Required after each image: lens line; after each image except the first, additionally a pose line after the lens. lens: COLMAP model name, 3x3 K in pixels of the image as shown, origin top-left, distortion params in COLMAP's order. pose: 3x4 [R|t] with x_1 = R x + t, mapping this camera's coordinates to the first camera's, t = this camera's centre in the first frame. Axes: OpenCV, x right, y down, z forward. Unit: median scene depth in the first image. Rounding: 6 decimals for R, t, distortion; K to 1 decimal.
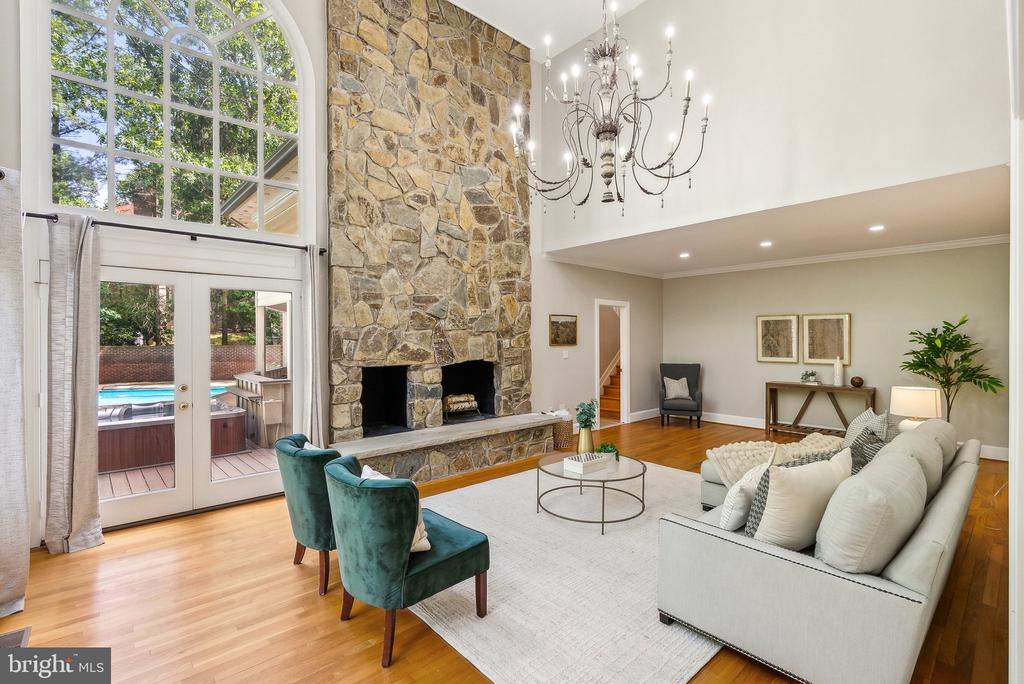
lens RADIAL K [[471.6, 0, 510.5], [0, 471.6, 336.3], [0, 0, 1]] dist [-0.009310, 0.003663]
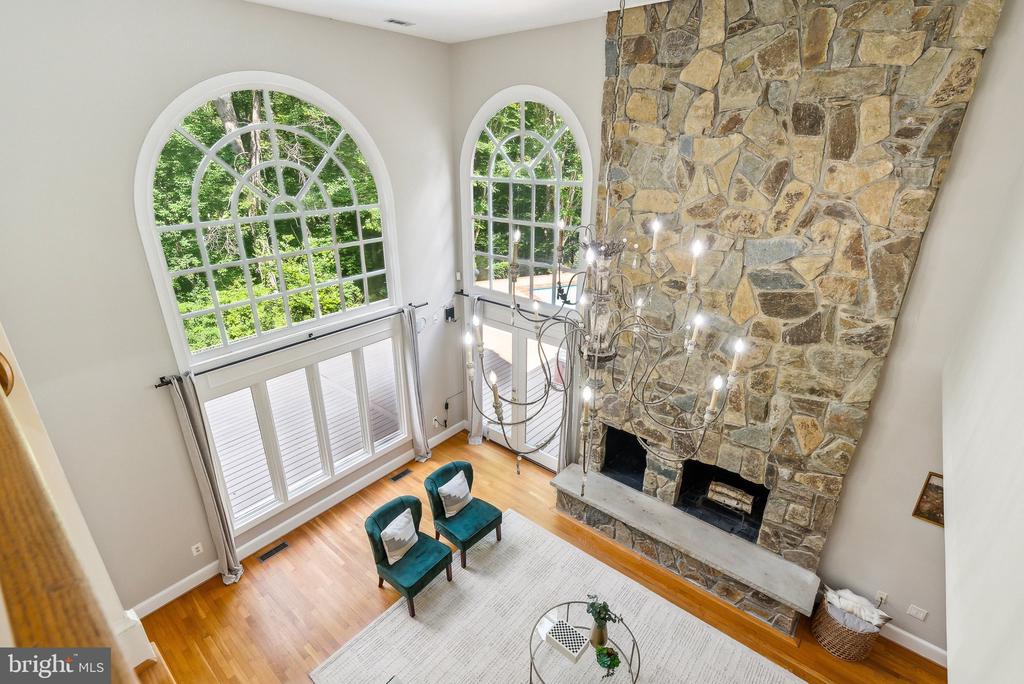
lens RADIAL K [[471.6, 0, 520.3], [0, 471.6, 342.4], [0, 0, 1]] dist [-0.009310, 0.003663]
pose [[0.150171, 0.373417, -0.915428, 0.592153], [-0.008169, 0.926365, 0.376538, -0.504633], [0.988626, -0.049067, 0.142163, 0.560469]]
